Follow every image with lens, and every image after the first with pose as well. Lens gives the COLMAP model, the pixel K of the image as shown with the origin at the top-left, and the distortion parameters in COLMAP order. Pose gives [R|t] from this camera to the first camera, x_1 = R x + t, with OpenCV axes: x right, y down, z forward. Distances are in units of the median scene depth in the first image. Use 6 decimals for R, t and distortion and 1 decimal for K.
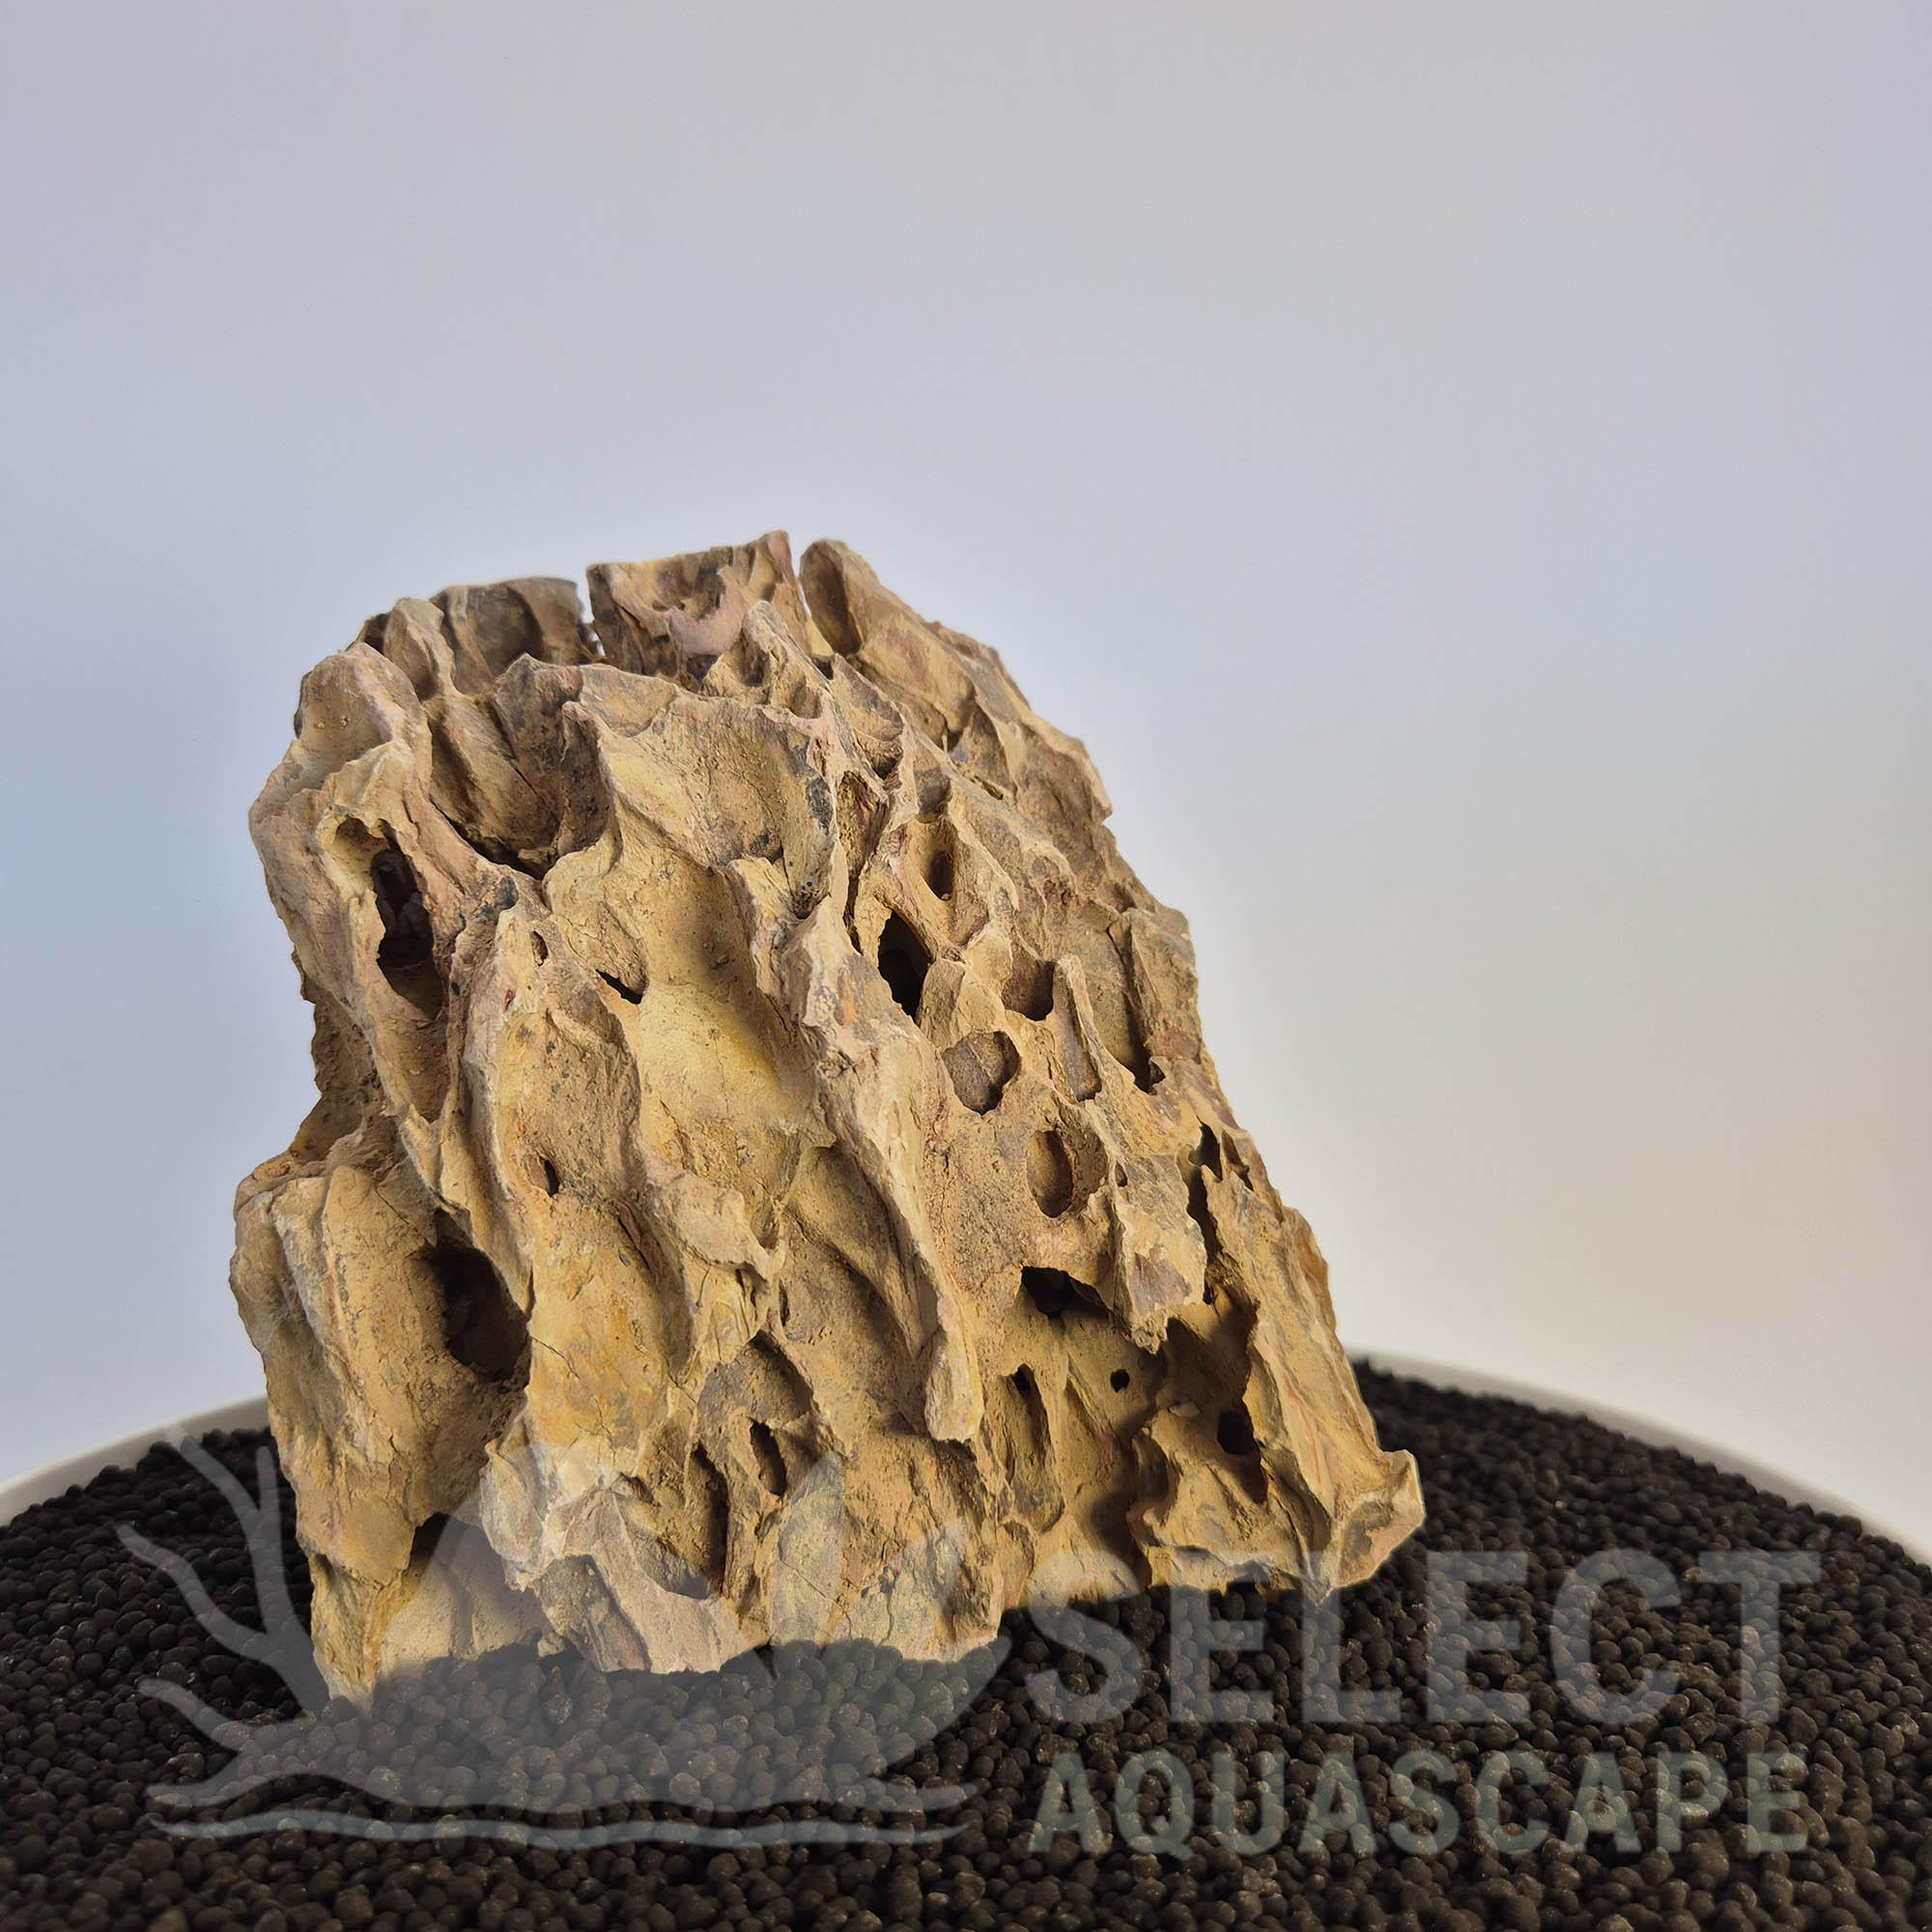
lens RADIAL K [[1791.1, 0, 957.0], [0, 1791.1, 965.8], [0, 0, 1]] dist [0.020500, 0.000000]
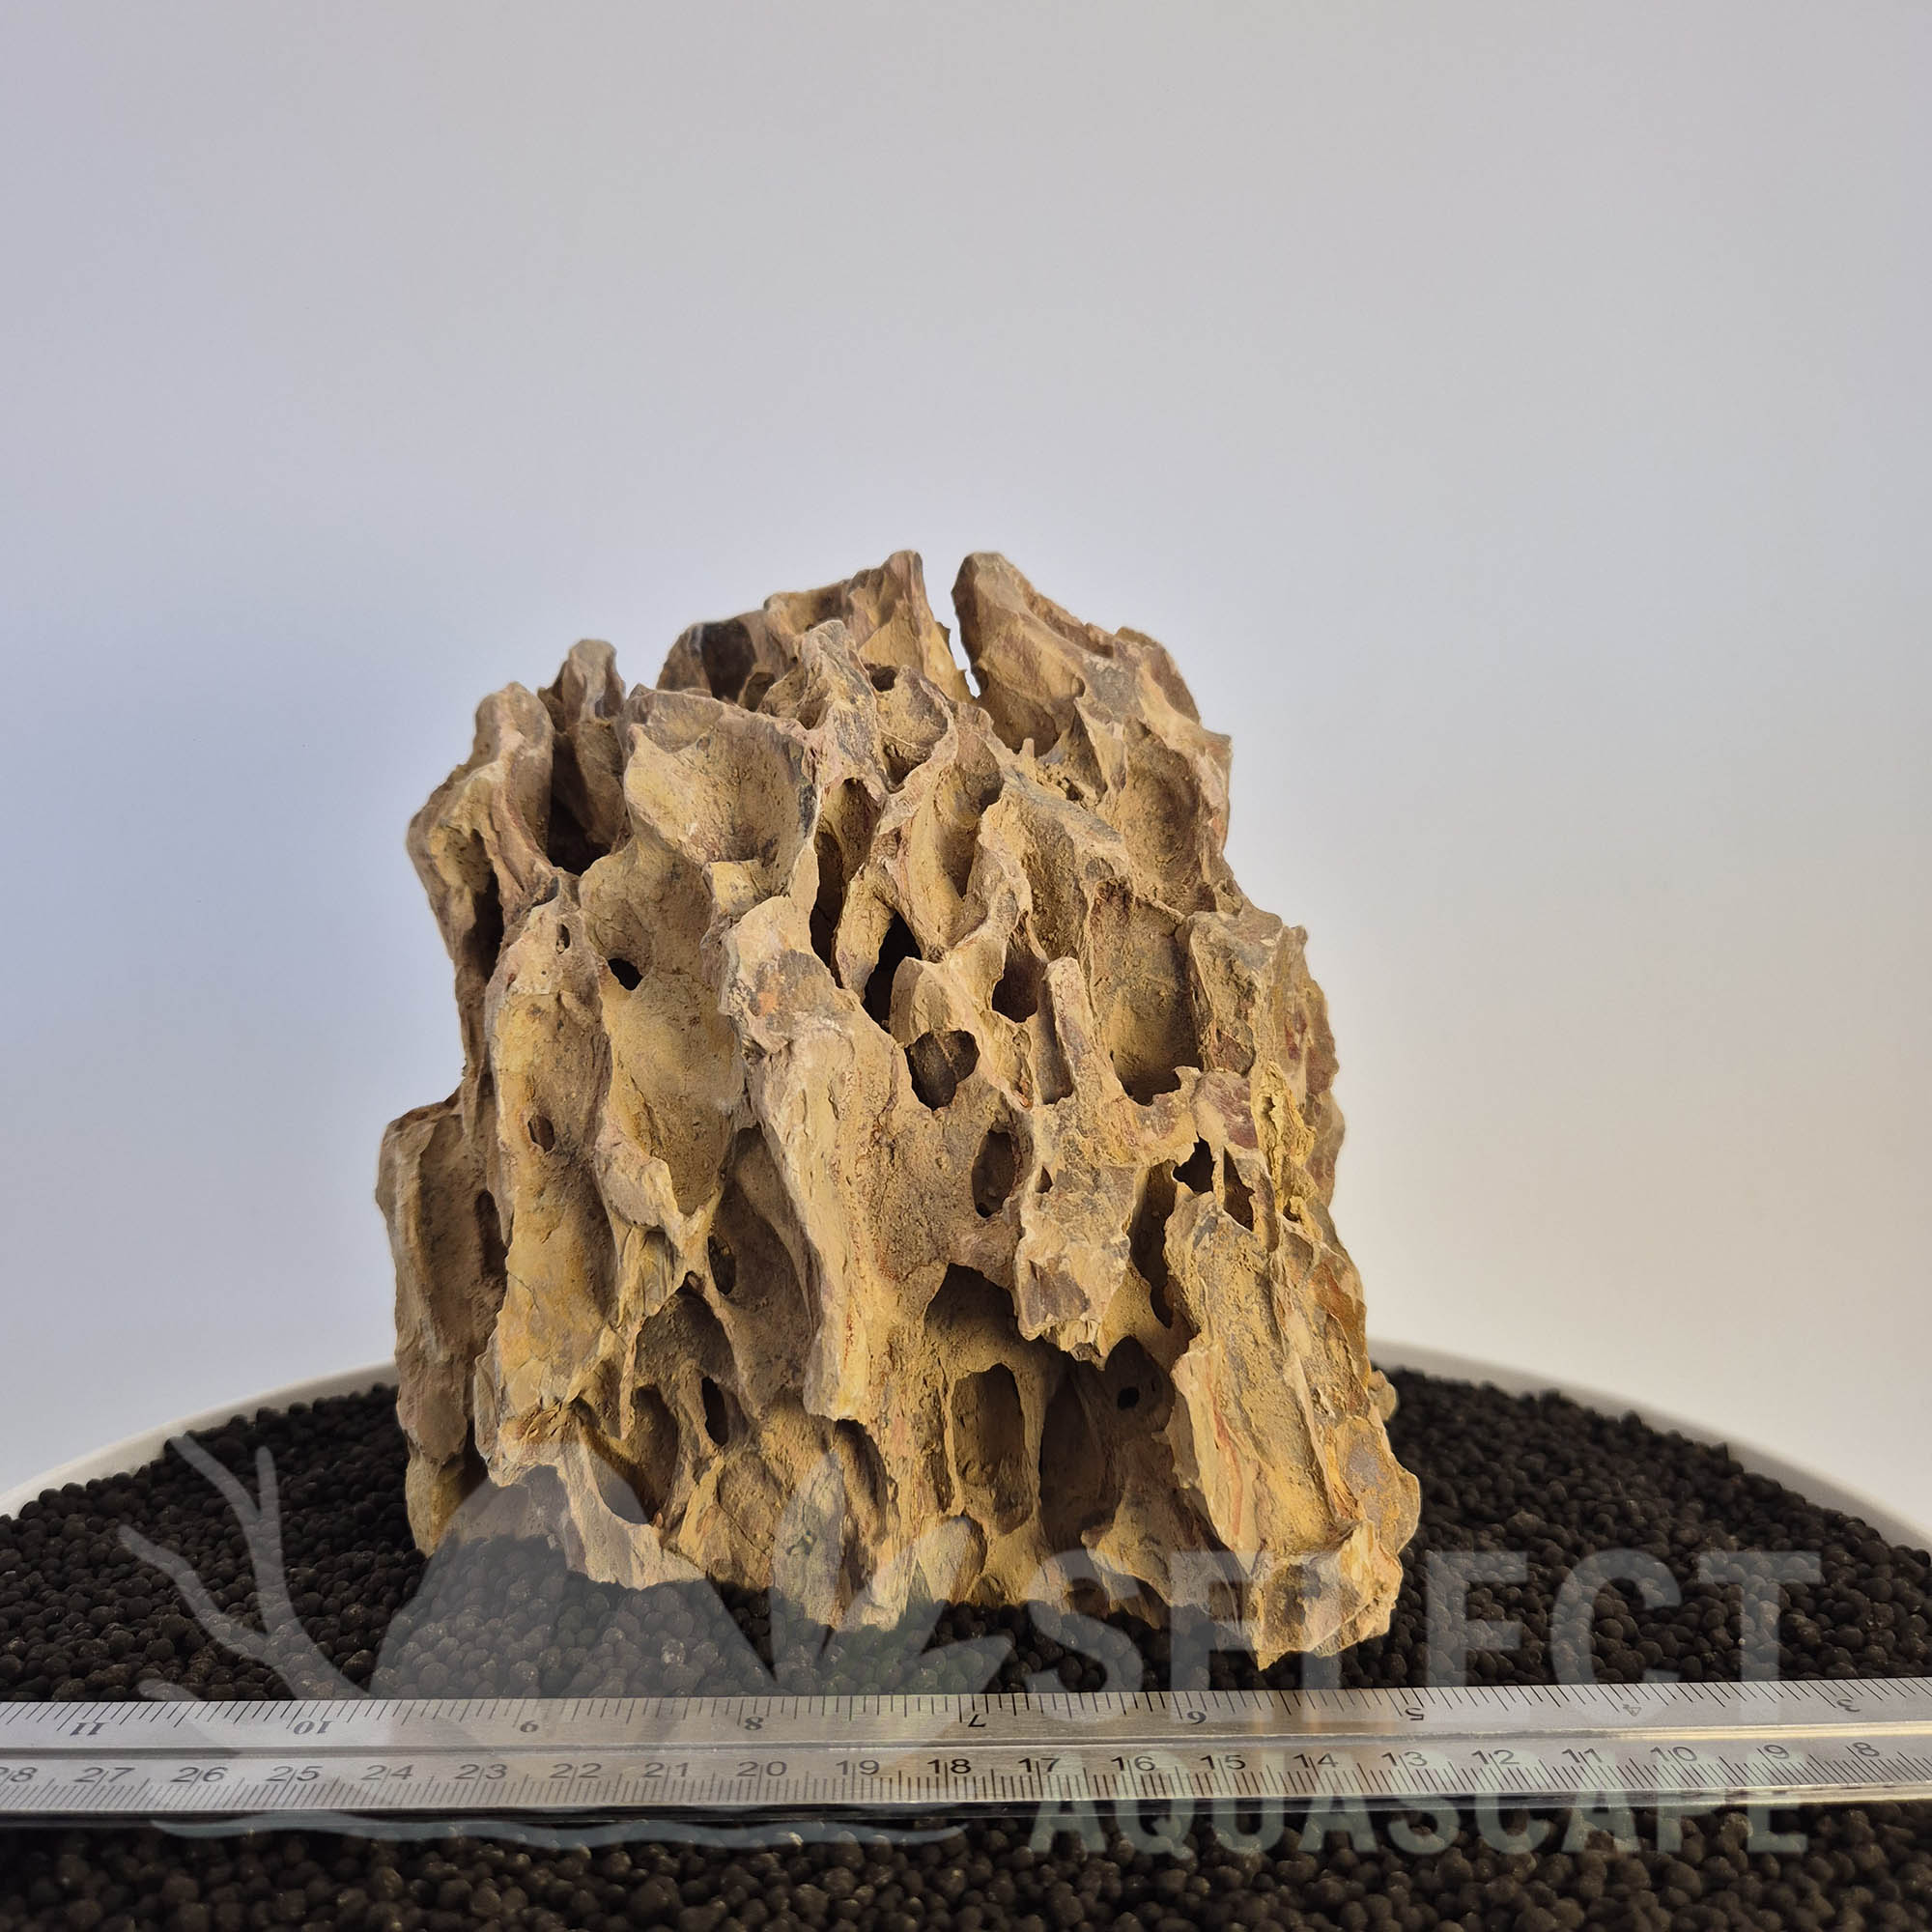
lens RADIAL K [[1791.1, 0, 964.0], [0, 1791.1, 963.9], [0, 0, 1]] dist [0.020500, 0.000000]
pose [[0.859458, 0.026979, -0.510494, 0.550392], [-0.028058, 0.999591, 0.005590, -0.006970], [0.510436, 0.009519, 0.859863, 0.129873]]
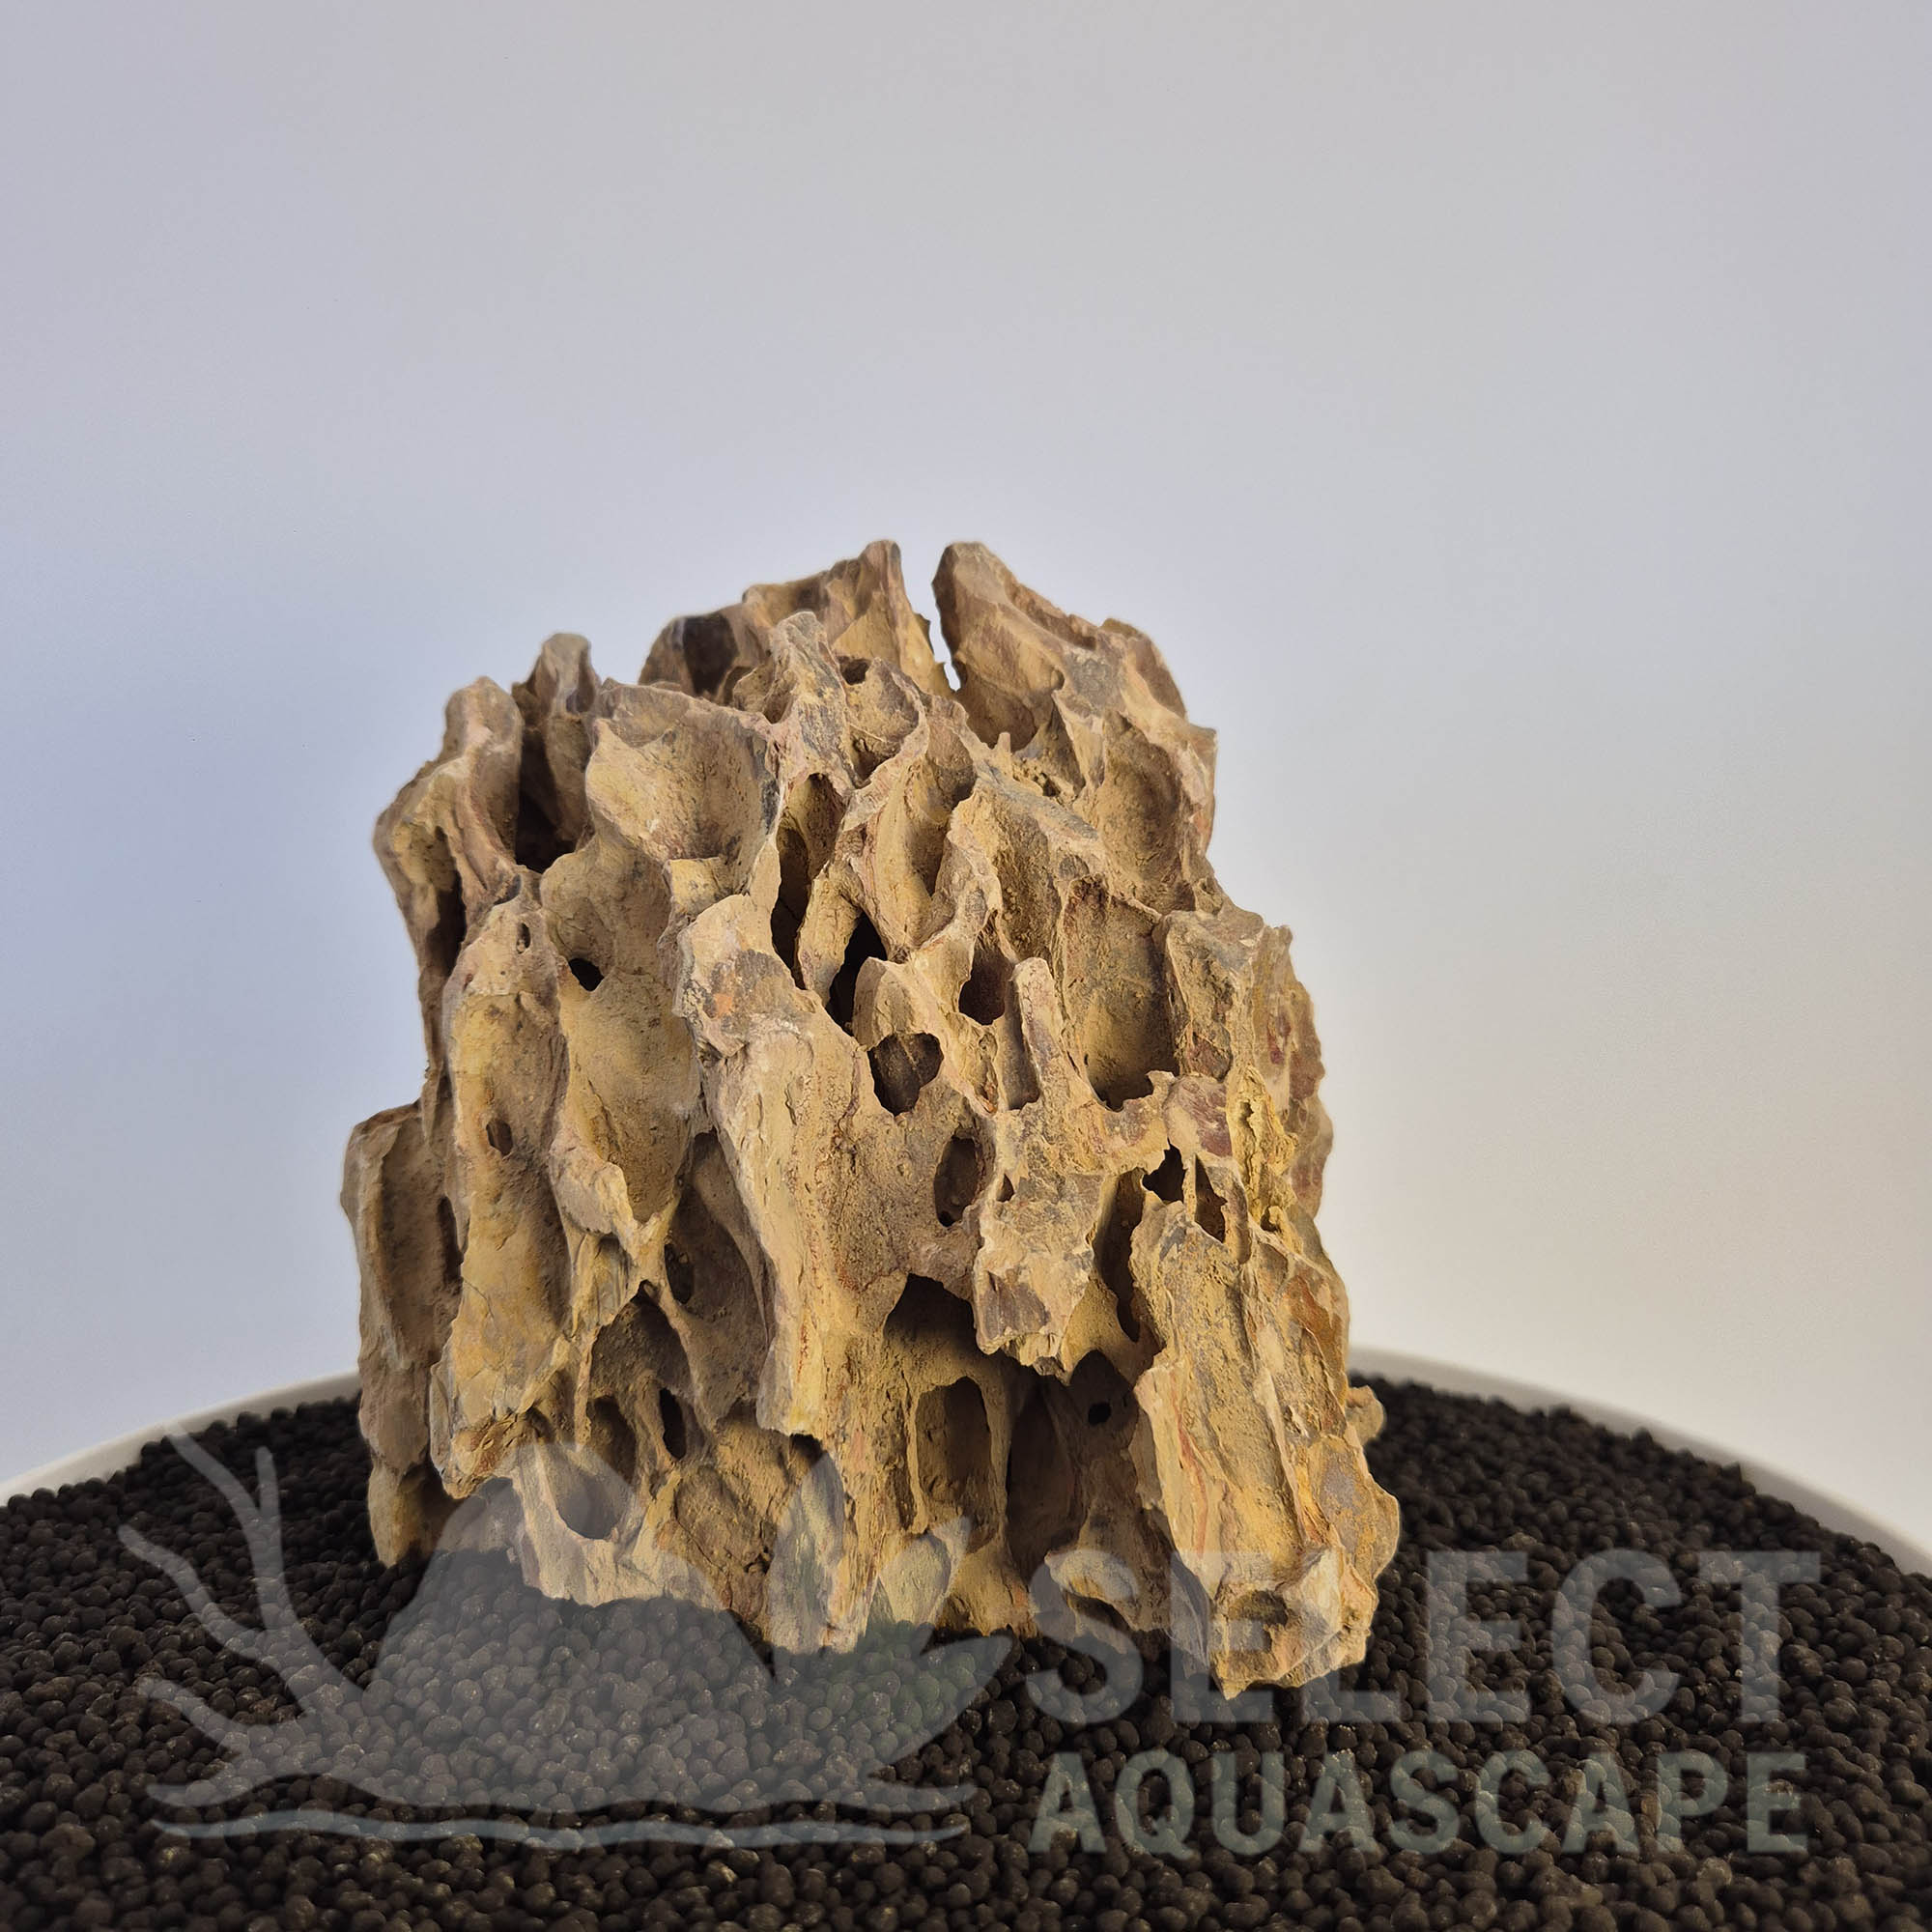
lens RADIAL K [[1791.1, 0, 966.7], [0, 1791.1, 968.7], [0, 0, 1]] dist [0.020500, 0.000000]
pose [[0.844512, 0.028990, -0.534752, 0.576665], [-0.029293, 0.999539, 0.007925, -0.007356], [0.534735, 0.008972, 0.844972, 0.183929]]
